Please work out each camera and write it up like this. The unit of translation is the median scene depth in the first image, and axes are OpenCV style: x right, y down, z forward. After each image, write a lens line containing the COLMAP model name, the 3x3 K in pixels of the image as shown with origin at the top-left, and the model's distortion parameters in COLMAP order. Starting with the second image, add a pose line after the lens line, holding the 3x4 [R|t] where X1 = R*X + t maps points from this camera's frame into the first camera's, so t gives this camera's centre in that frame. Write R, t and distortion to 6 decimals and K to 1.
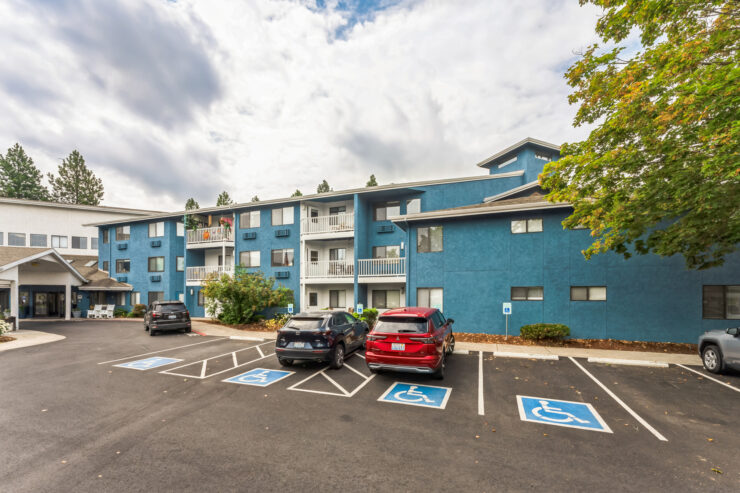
lens RADIAL K [[320.2, 0, 371.6], [0, 320.2, 293.0], [0, 0, 1]] dist [0.001258, 0.000038]
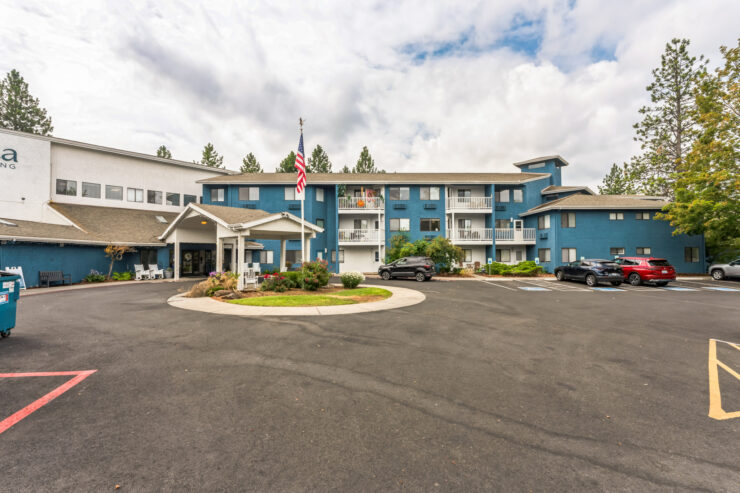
lens RADIAL K [[332.6, 0, 370.0], [0, 332.6, 246.5], [0, 0, 1]] dist [0.001285, -0.000077]
pose [[0.922966, 0.007326, 0.384813, -0.984929], [0.000690, 0.999786, -0.020690, 0.007830], [-0.384882, 0.019361, 0.922763, -0.167365]]
